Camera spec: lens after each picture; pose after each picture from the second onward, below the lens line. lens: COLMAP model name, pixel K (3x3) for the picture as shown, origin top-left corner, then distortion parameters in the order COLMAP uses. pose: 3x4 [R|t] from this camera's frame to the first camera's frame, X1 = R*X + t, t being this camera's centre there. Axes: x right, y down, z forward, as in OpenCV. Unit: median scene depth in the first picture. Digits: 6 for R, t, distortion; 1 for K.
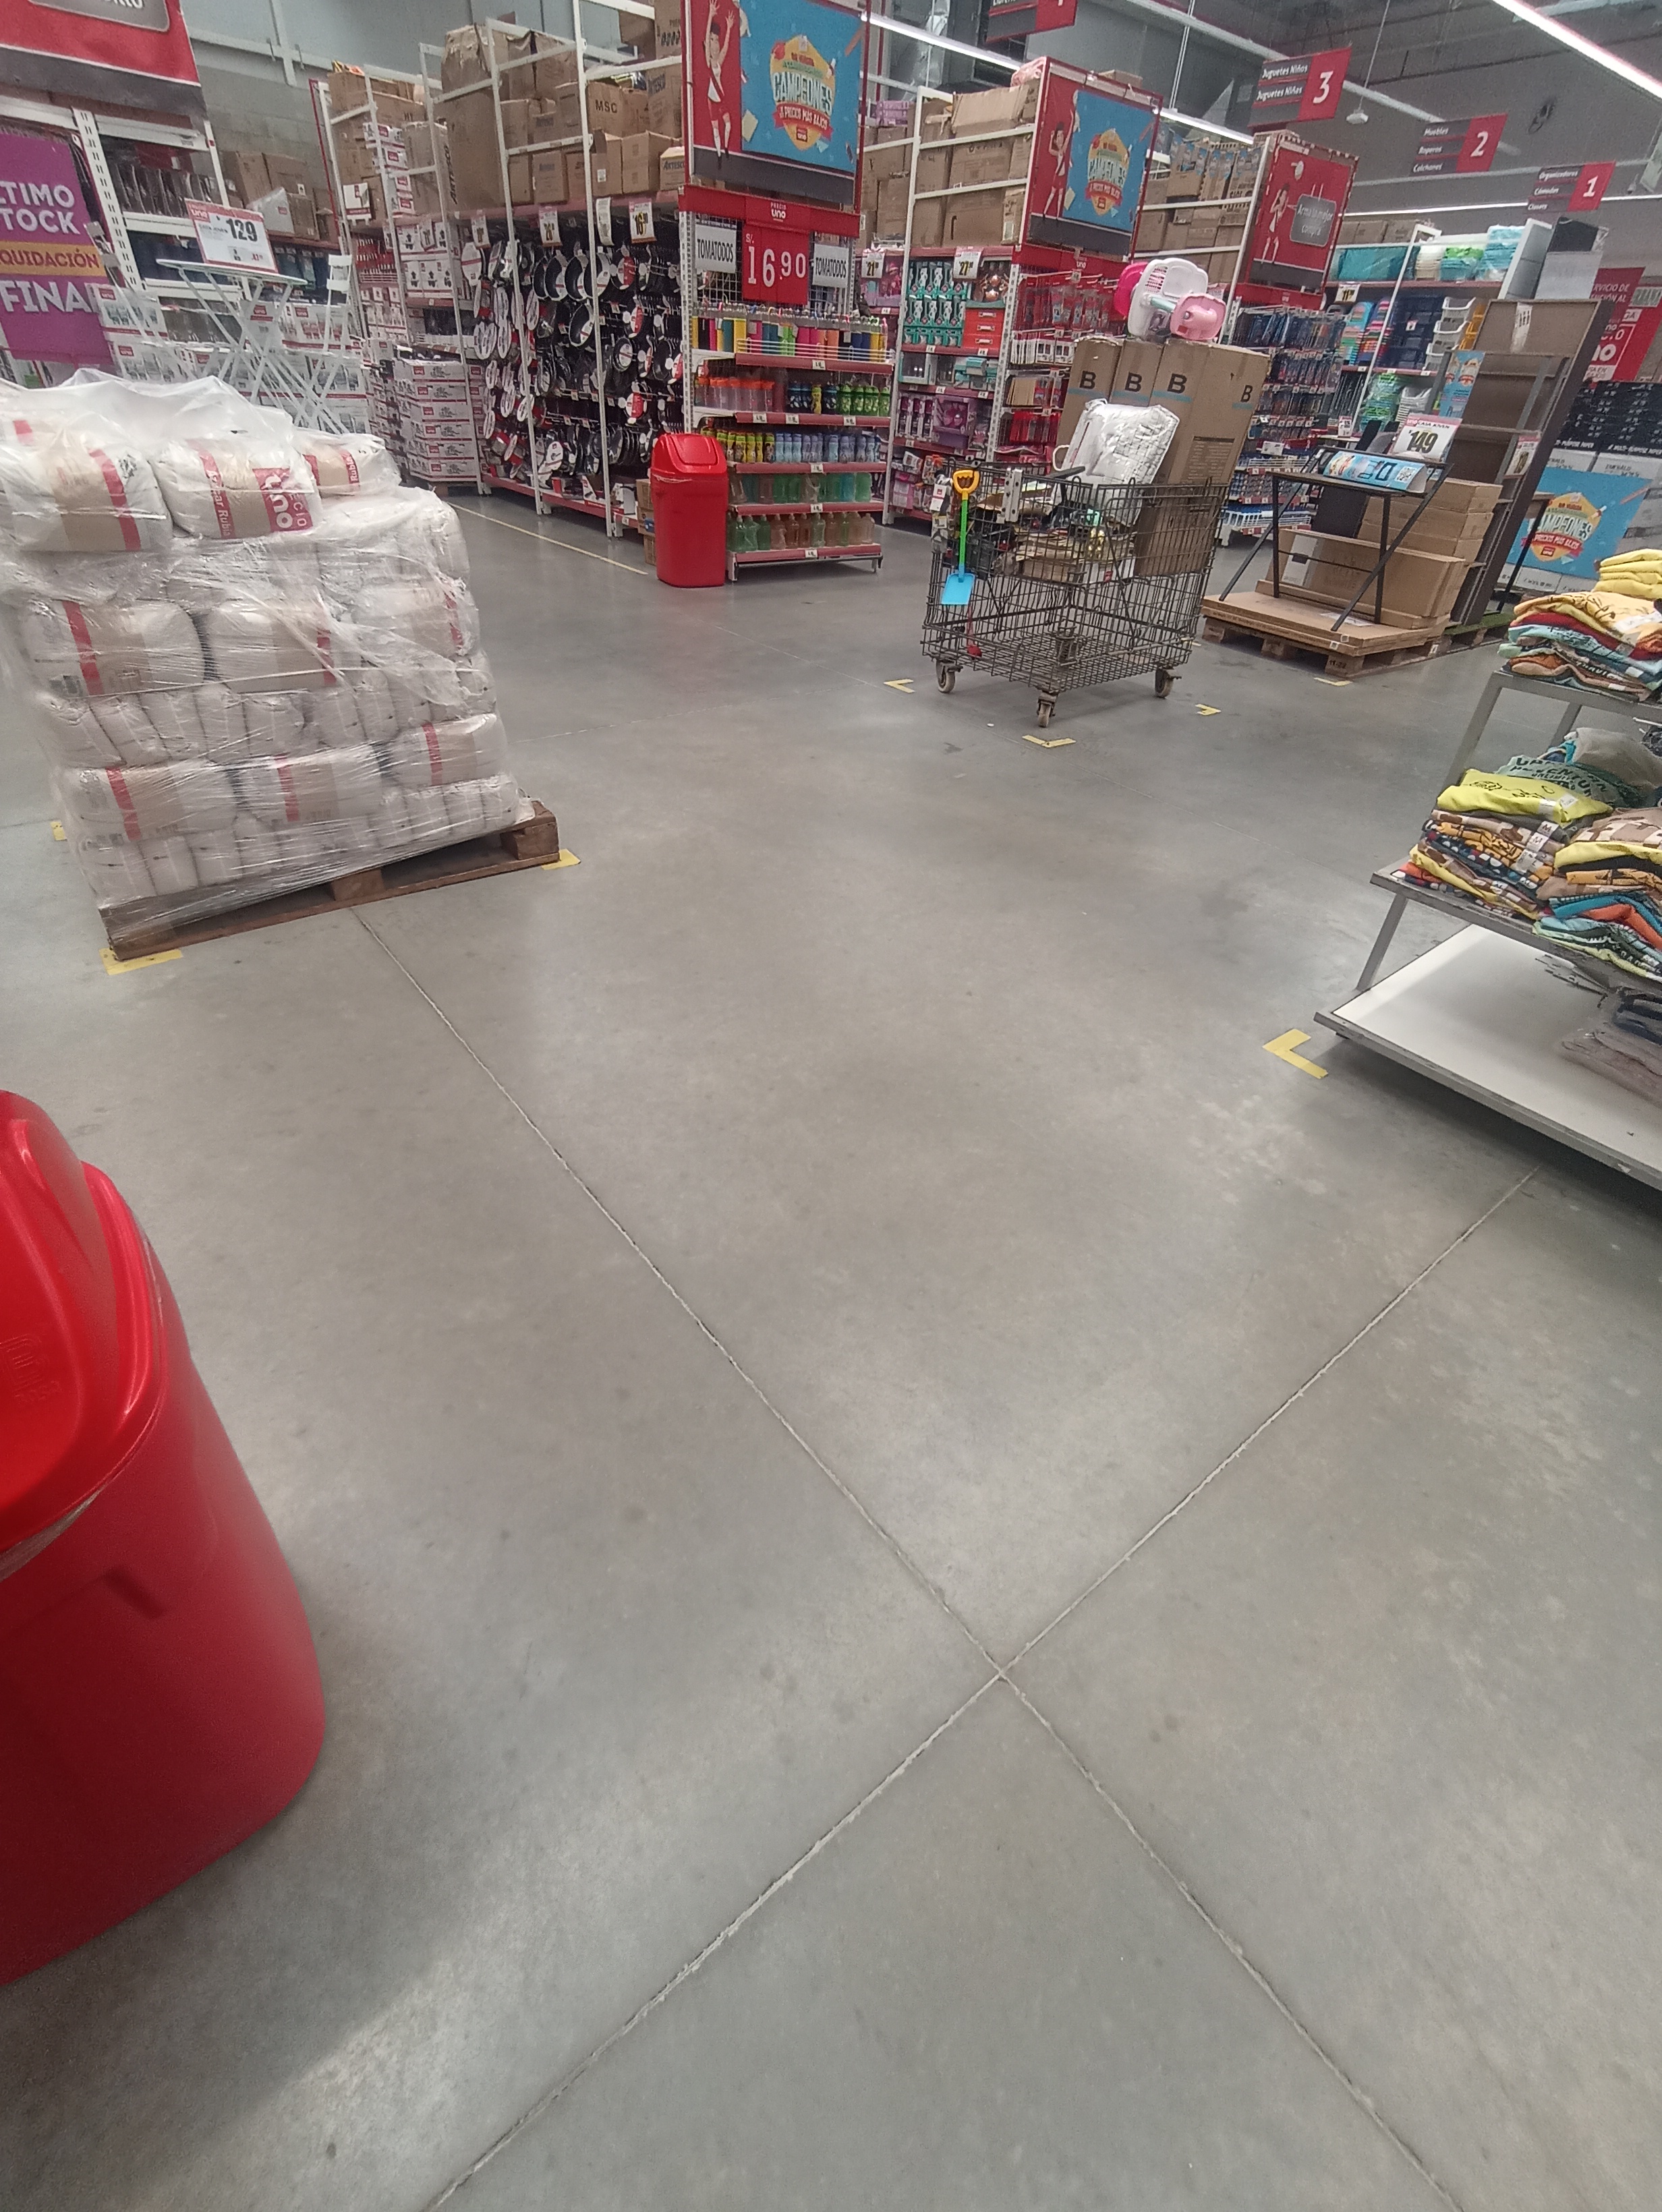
lens RADIAL K [[995.1, 0, 825.2], [0, 995.1, 1073.2], [0, 0, 1]] dist [-0.035514, 0.023225]
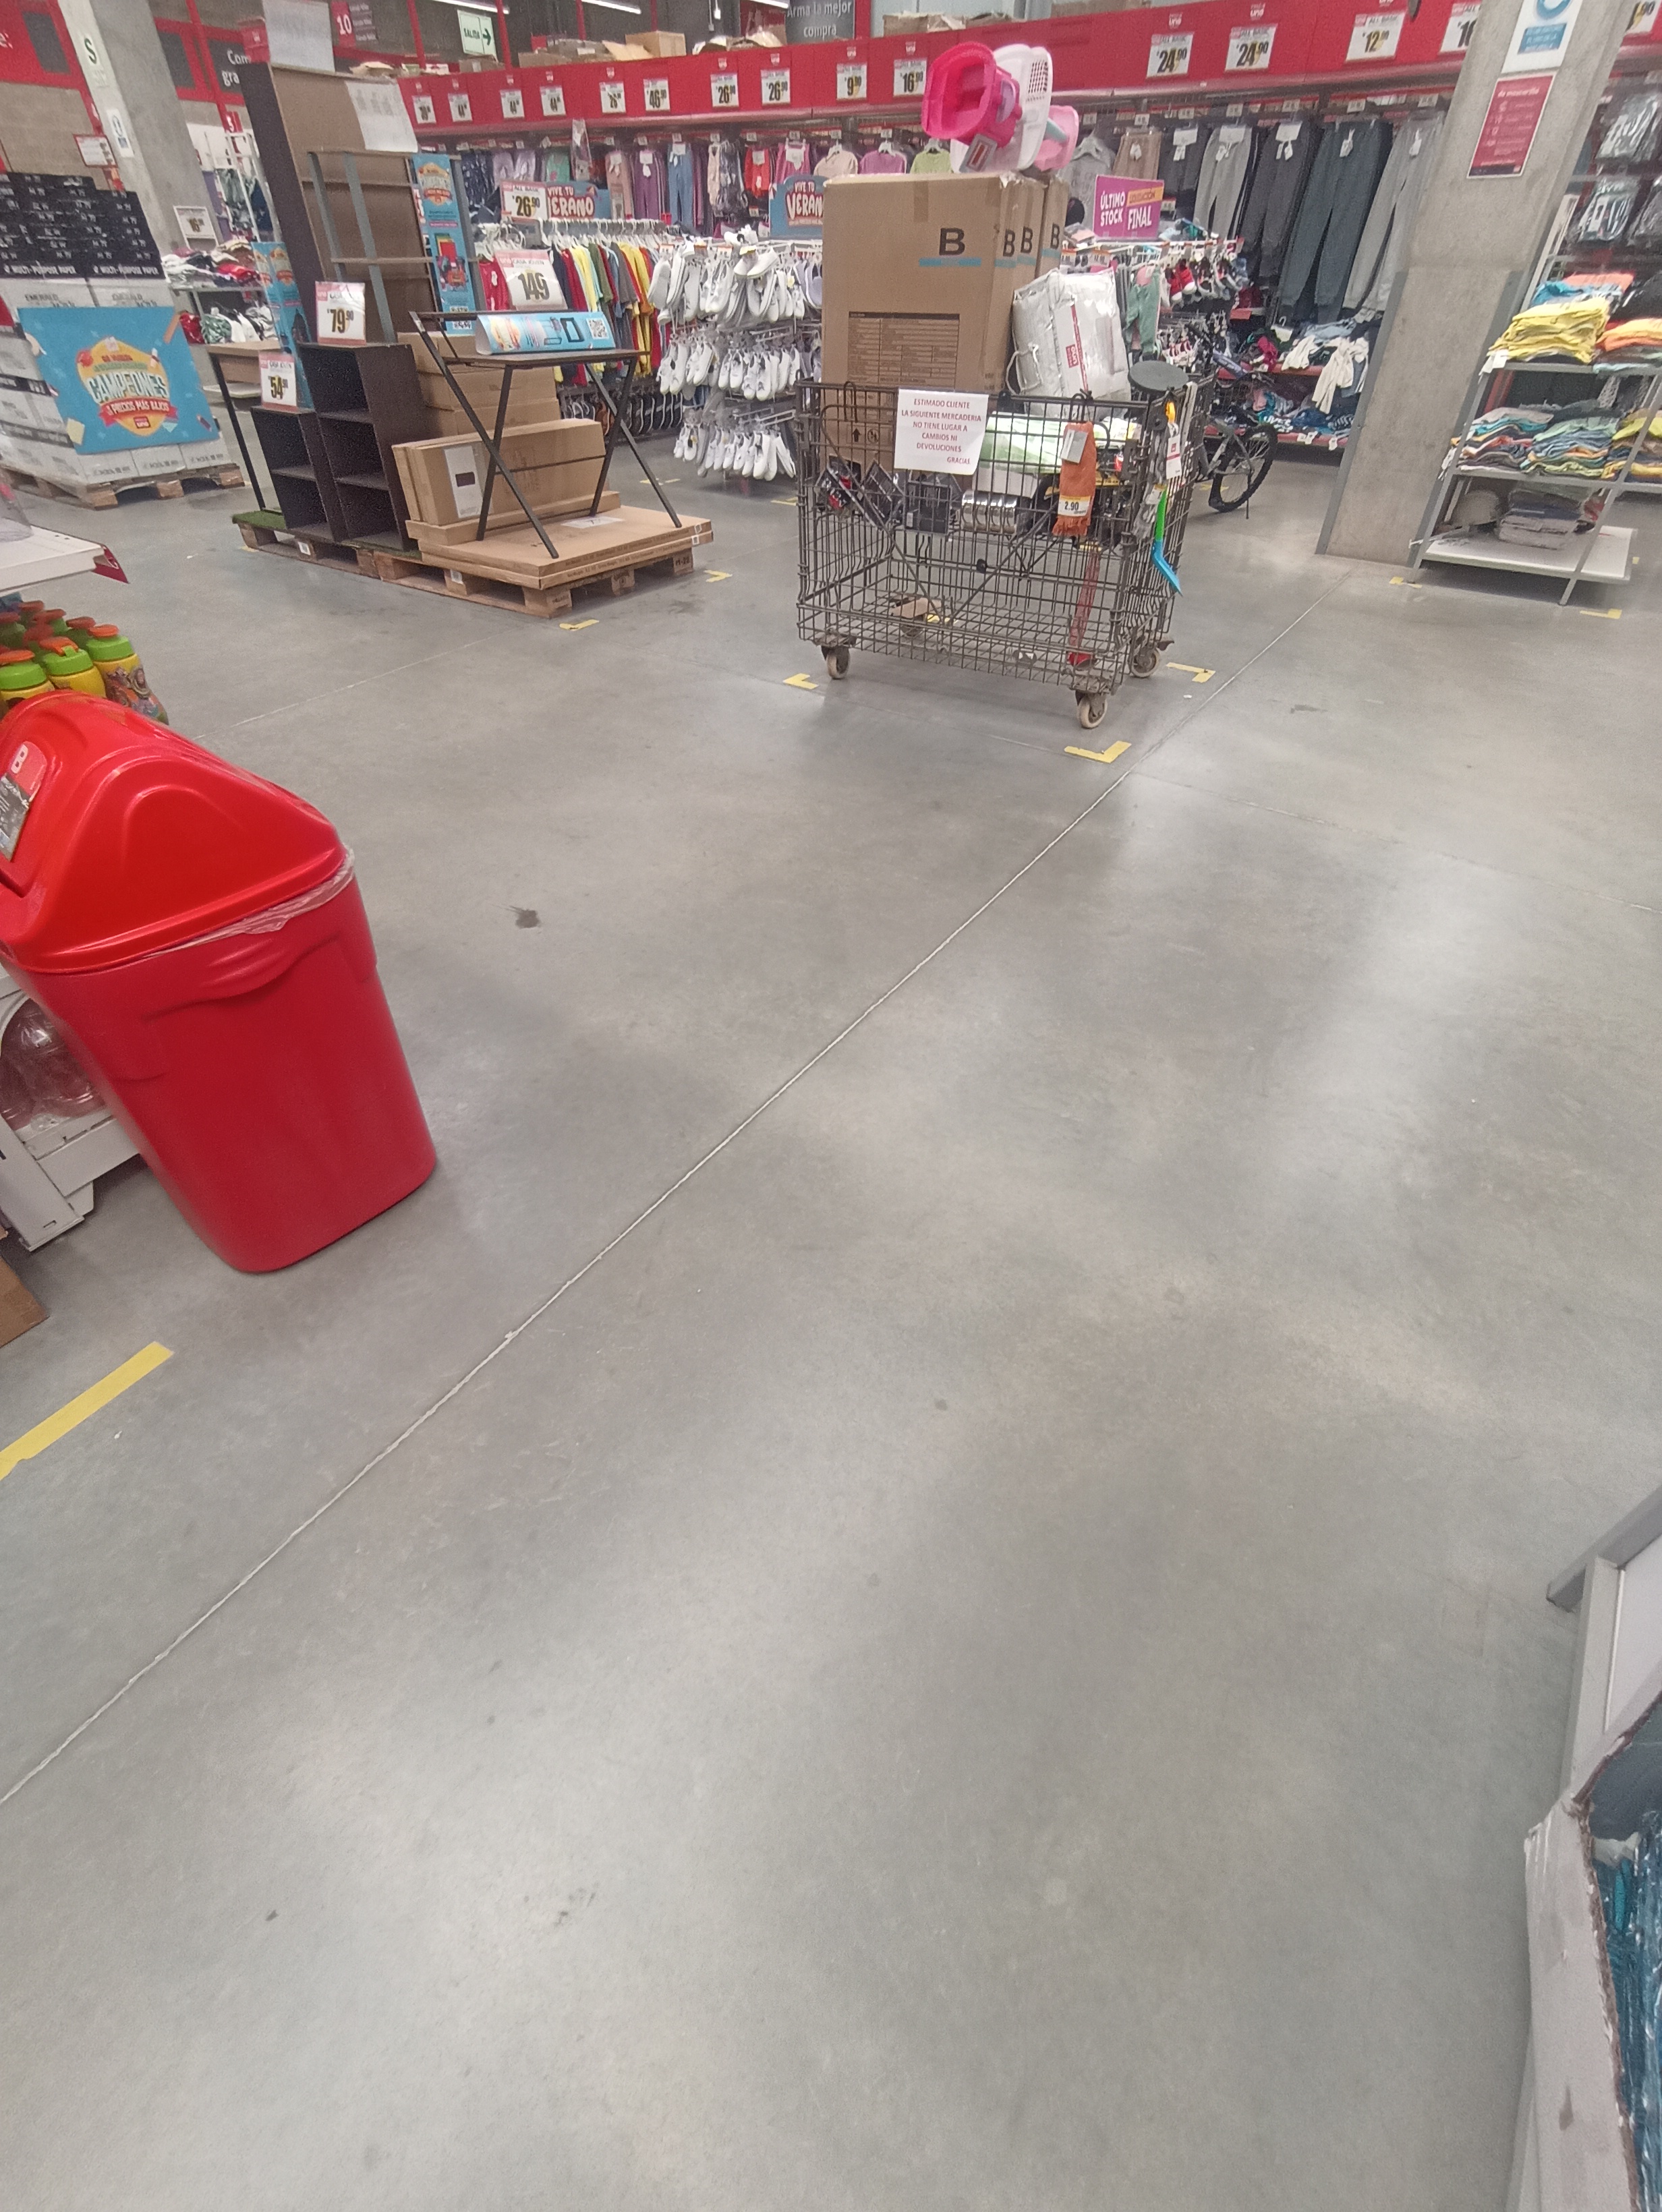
lens RADIAL K [[995.1, 0, 825.2], [0, 995.1, 1073.2], [0, 0, 1]] dist [-0.035514, 0.023225]
pose [[-0.299386, -0.667677, 0.681597, -0.400254], [0.540787, 0.469797, 0.697739, -0.726368], [-0.786077, 0.577492, 0.220420, 0.947432]]
